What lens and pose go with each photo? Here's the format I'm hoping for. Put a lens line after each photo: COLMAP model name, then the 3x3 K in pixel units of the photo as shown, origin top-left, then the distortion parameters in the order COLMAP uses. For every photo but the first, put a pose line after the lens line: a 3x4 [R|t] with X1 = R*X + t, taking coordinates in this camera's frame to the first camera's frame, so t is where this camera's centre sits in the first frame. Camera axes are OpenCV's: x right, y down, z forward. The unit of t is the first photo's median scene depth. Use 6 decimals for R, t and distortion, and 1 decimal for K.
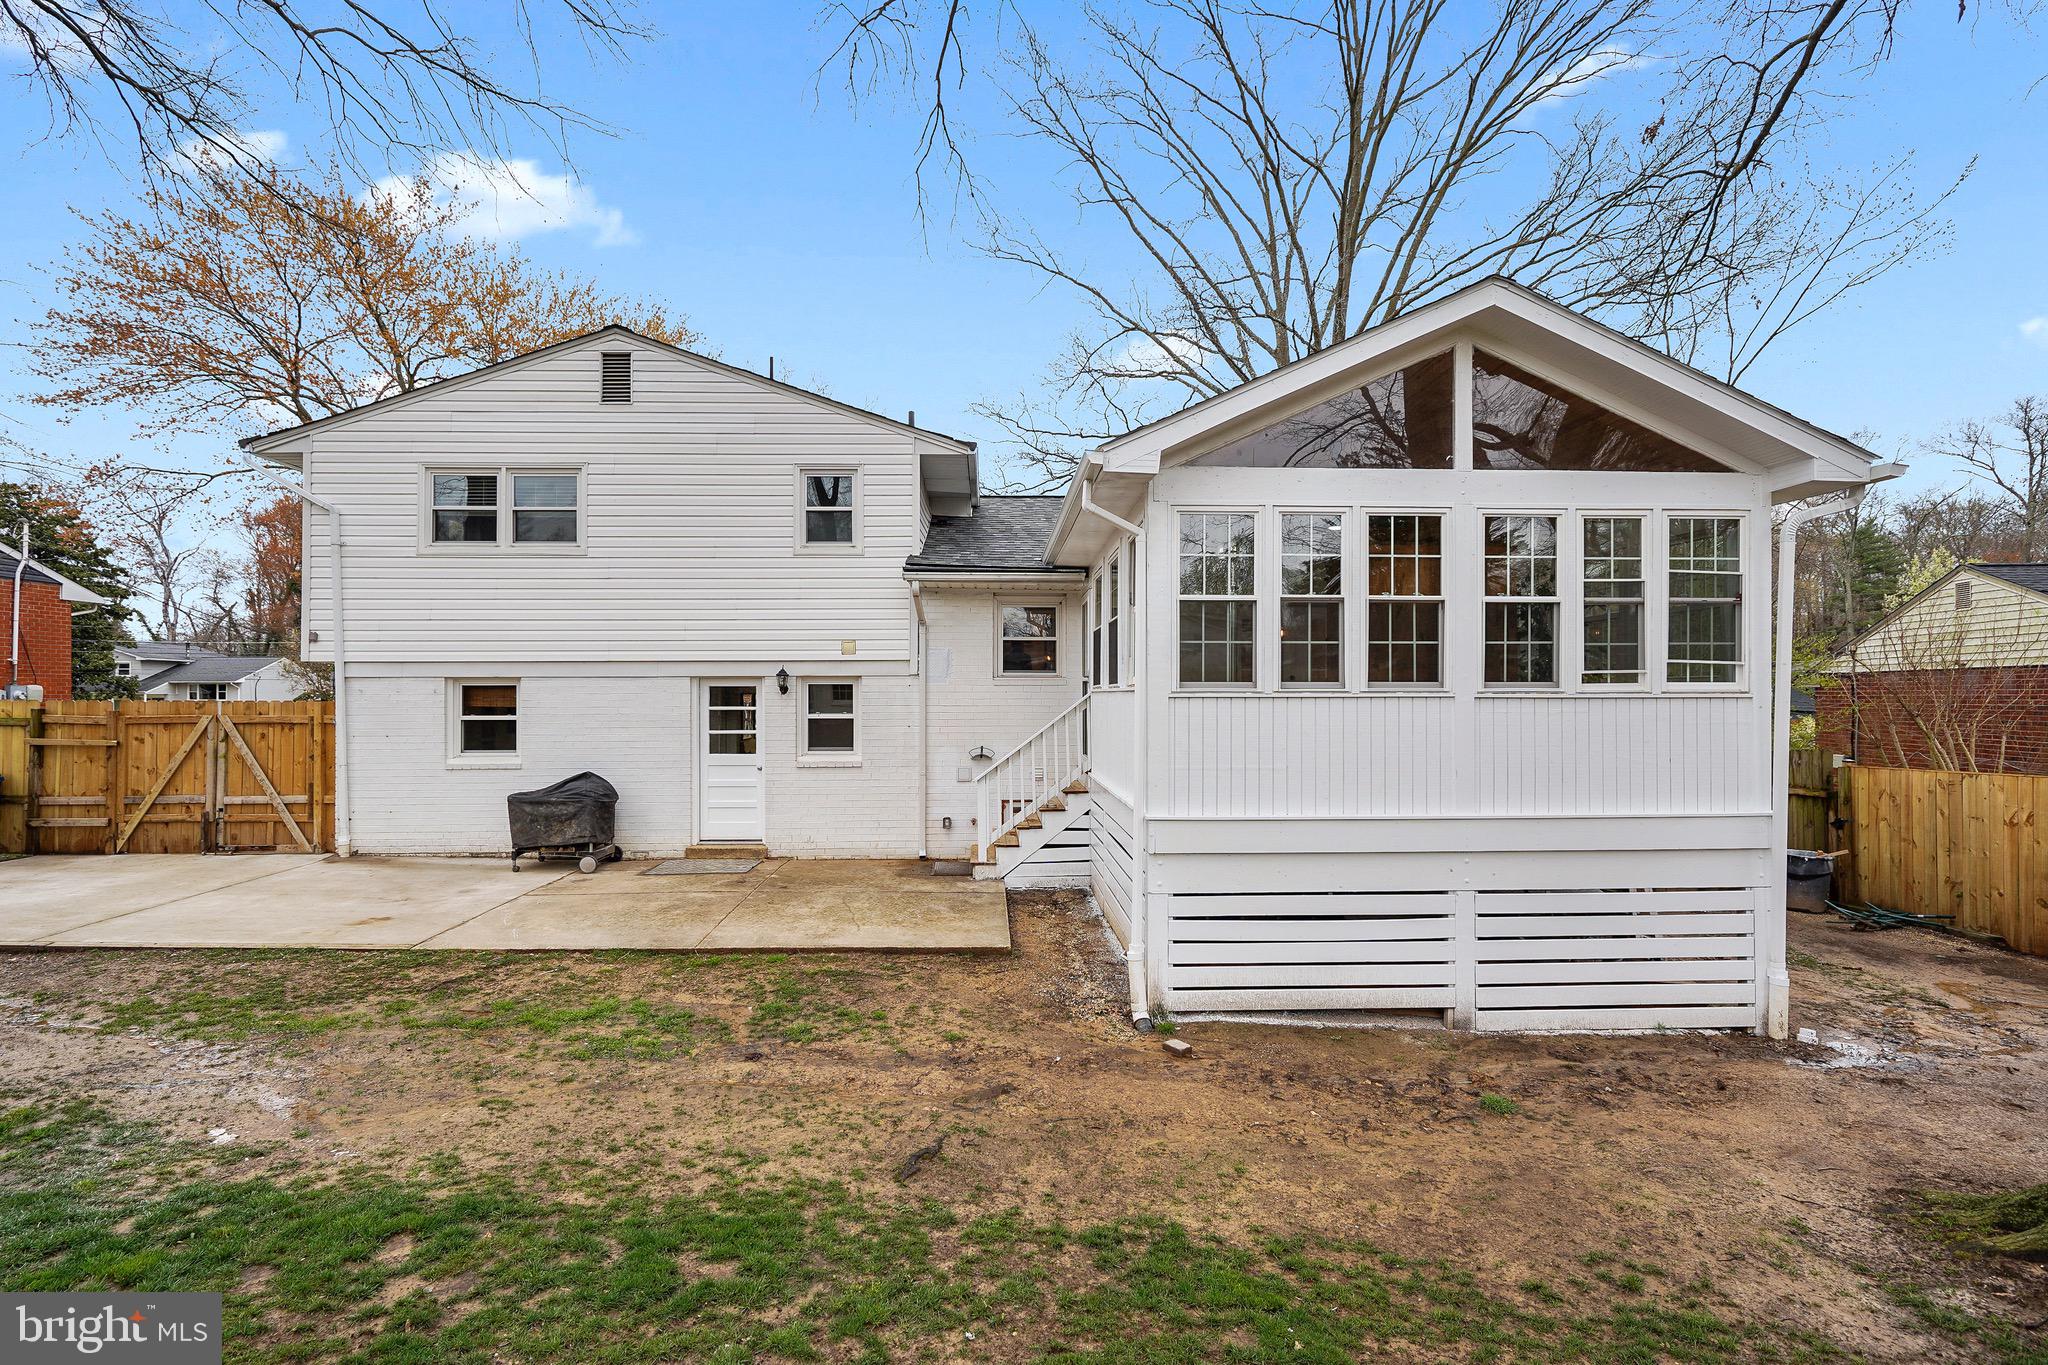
lens RADIAL K [[927.7, 0, 1014.1], [0, 927.7, 681.7], [0, 0, 1]] dist [-0.002618, 0.000262]
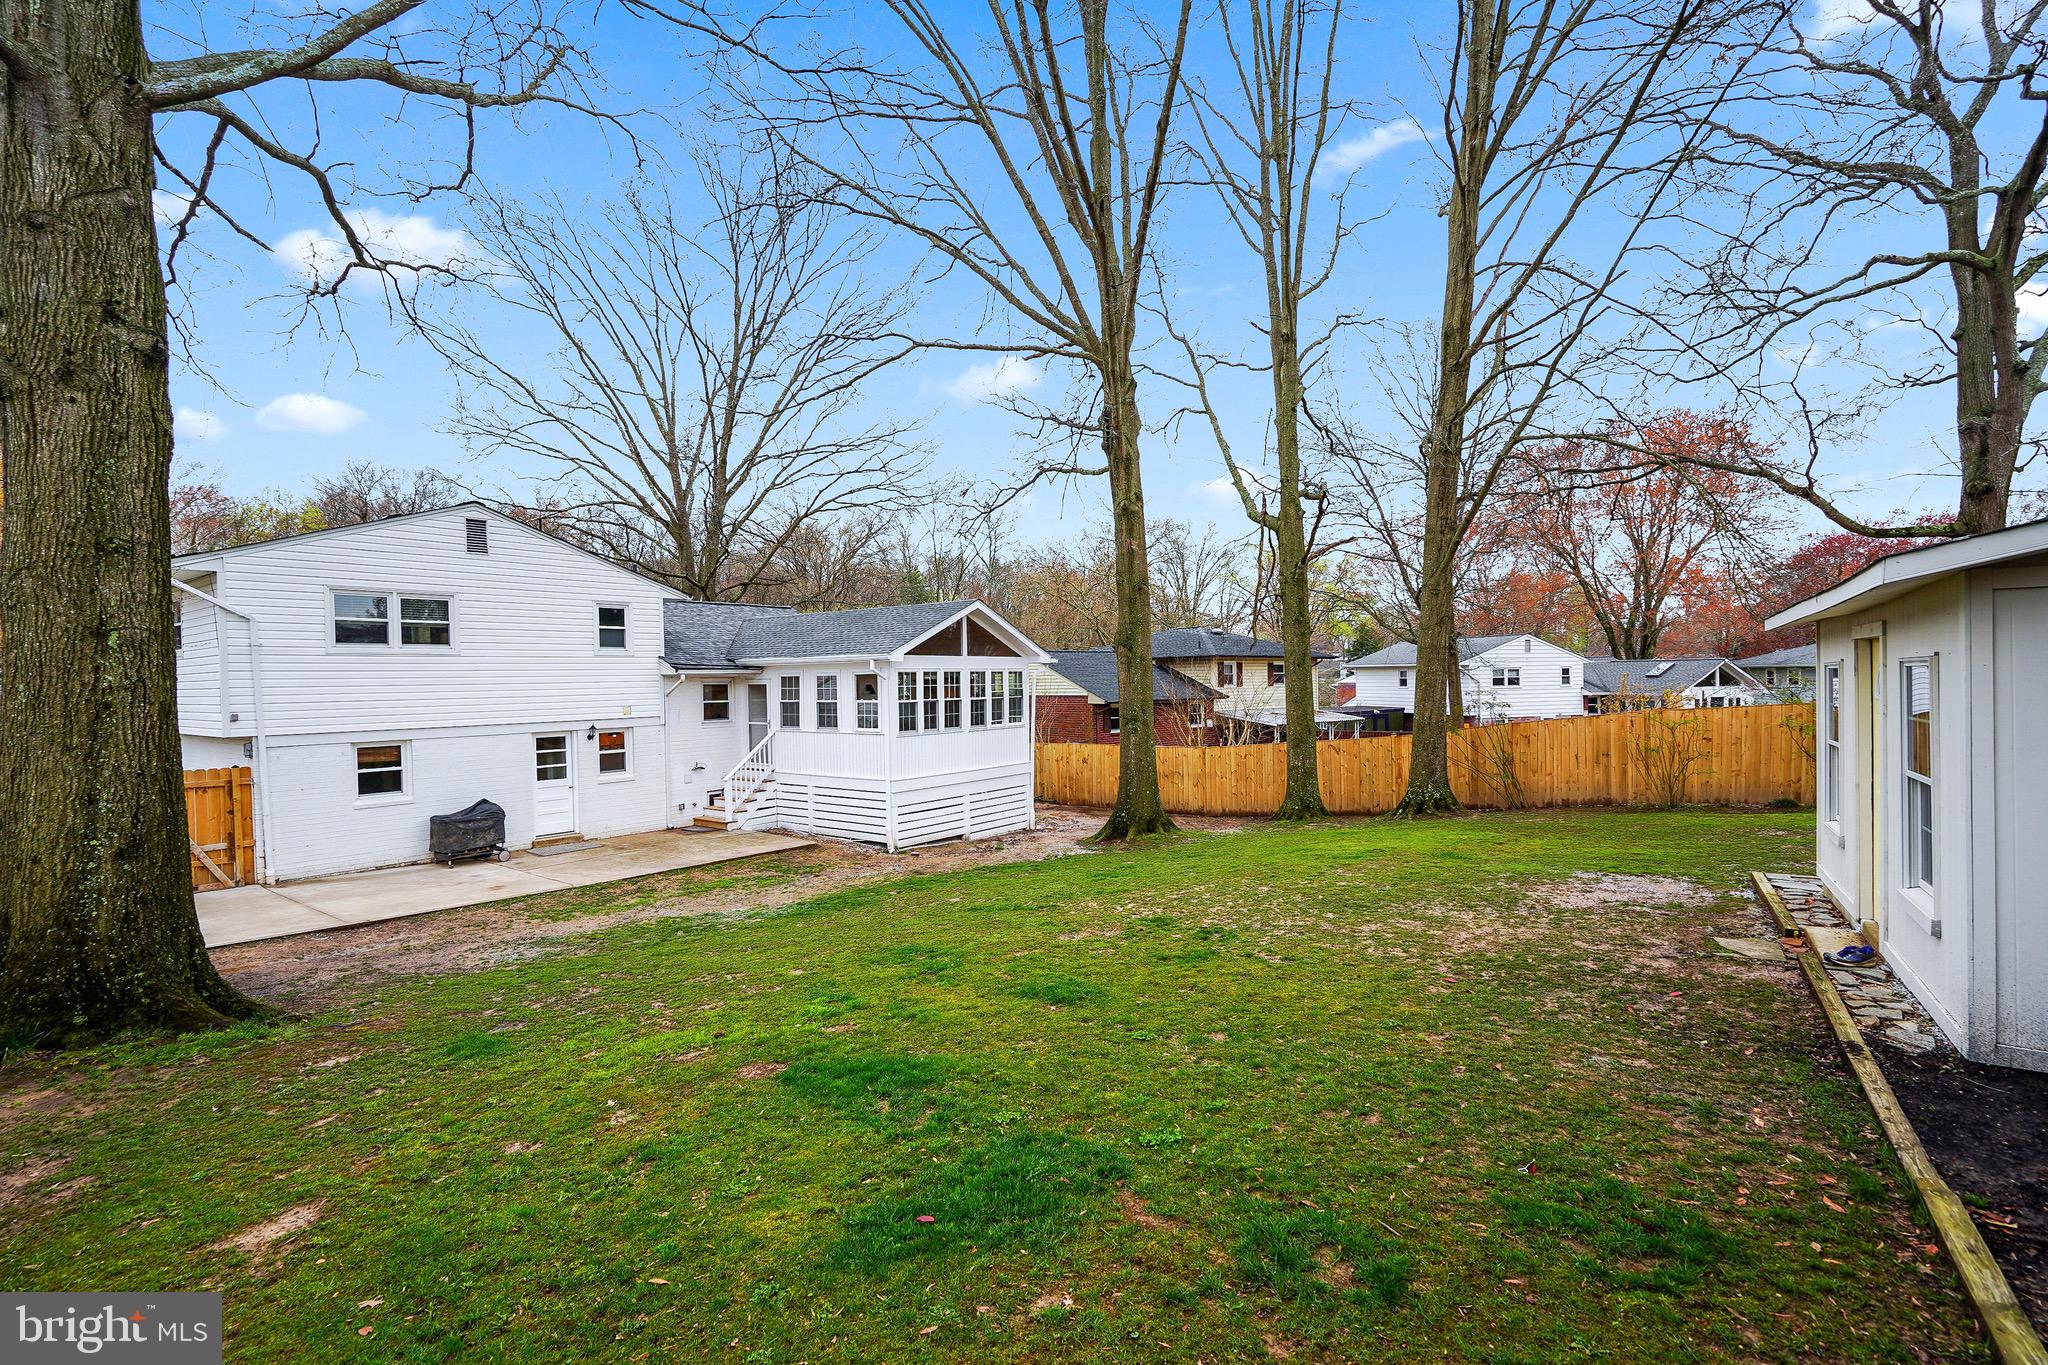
lens RADIAL K [[949.0, 0, 1027.9], [0, 949.0, 689.6], [0, 0, 1]] dist [0.000902, 0.001040]
pose [[0.630433, -0.018326, 0.776027, -1.078811], [0.003829, 0.999783, 0.020499, -0.109477], [-0.776234, -0.009952, 0.630366, -0.671994]]
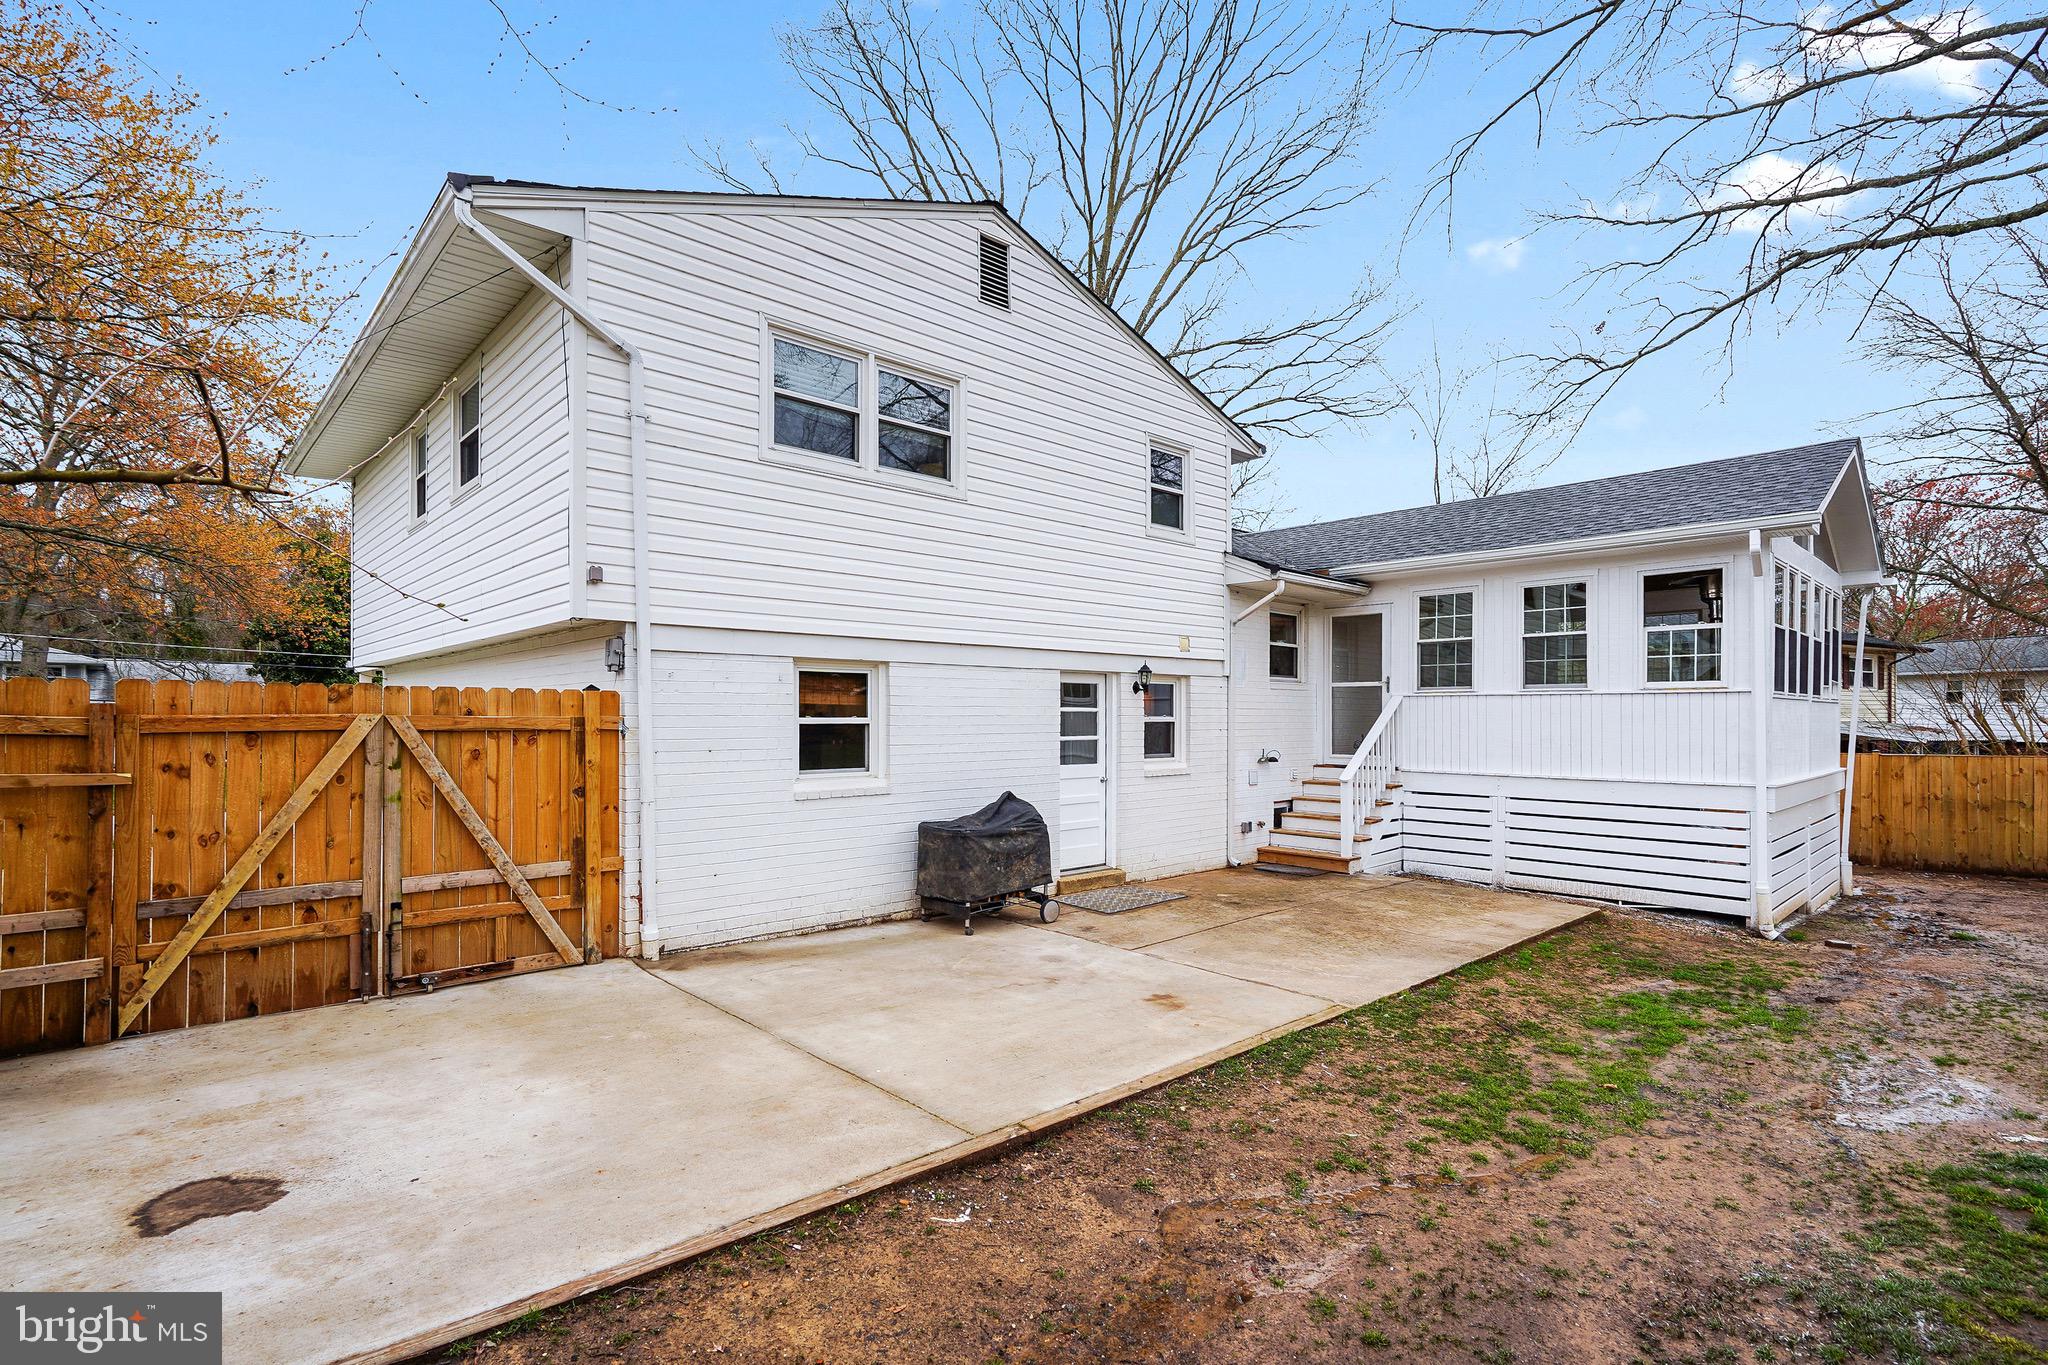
lens RADIAL K [[972.2, 0, 1028.8], [0, 972.2, 707.5], [0, 0, 1]] dist [-0.001241, -0.000012]
pose [[0.750340, 0.009145, 0.660989, -0.943111], [-0.014161, 0.999897, 0.002240, 0.026248], [-0.660901, -0.011041, 0.750392, 0.386238]]
